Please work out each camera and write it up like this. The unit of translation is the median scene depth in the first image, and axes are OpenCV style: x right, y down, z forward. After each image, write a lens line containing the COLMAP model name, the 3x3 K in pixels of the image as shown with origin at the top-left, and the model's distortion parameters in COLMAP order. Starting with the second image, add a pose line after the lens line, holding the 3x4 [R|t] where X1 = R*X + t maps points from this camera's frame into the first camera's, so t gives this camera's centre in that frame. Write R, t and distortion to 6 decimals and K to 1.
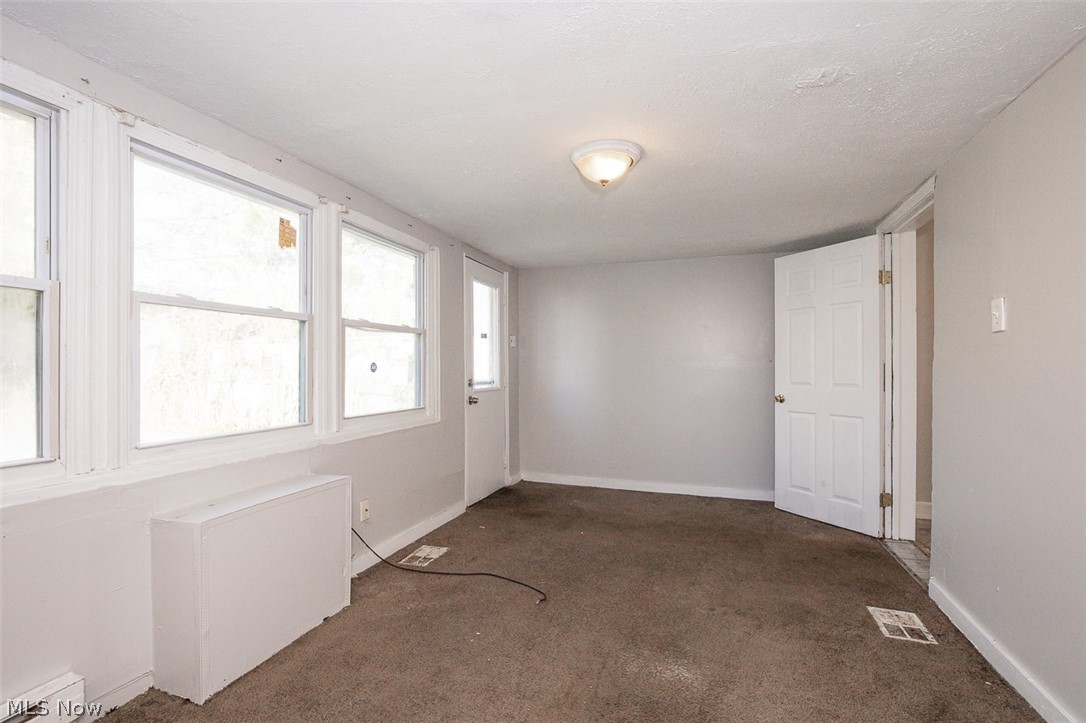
lens RADIAL K [[493.9, 0, 543.0], [0, 493.9, 361.5], [0, 0, 1]] dist [-0.018465, 0.000236]
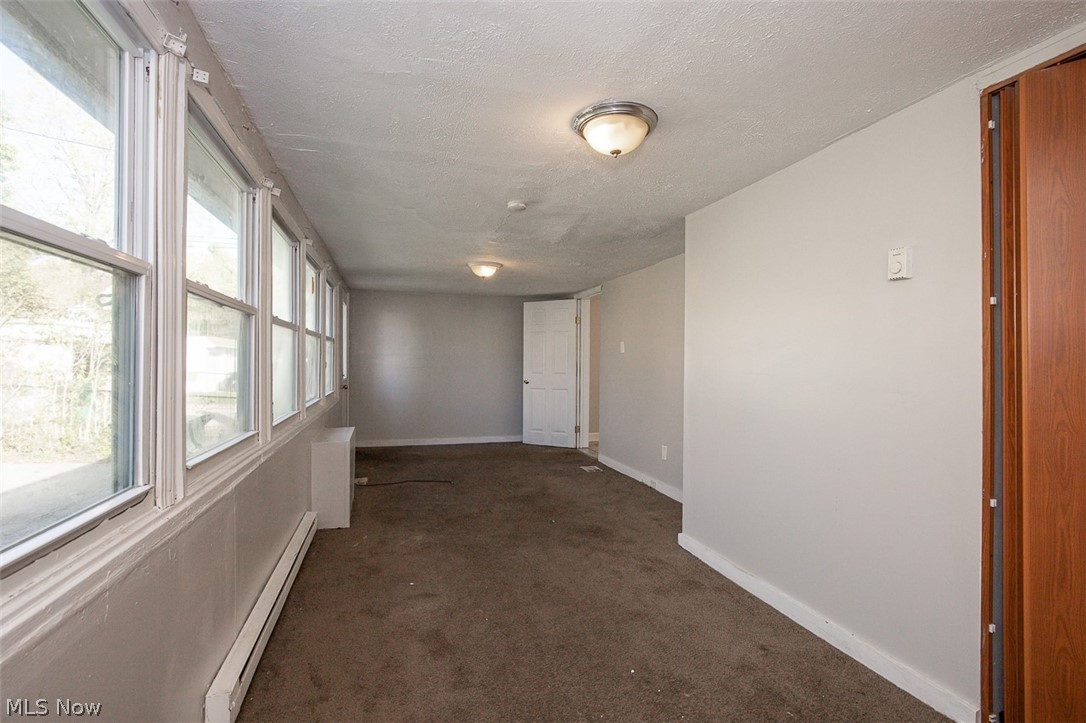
lens RADIAL K [[493.9, 0, 543.0], [0, 493.9, 361.5], [0, 0, 1]] dist [-0.018465, 0.000236]
pose [[0.818110, -0.002458, 0.575057, -0.605666], [-0.001341, 0.999980, 0.006183, -0.011172], [-0.575060, -0.005830, 0.818090, -0.606514]]
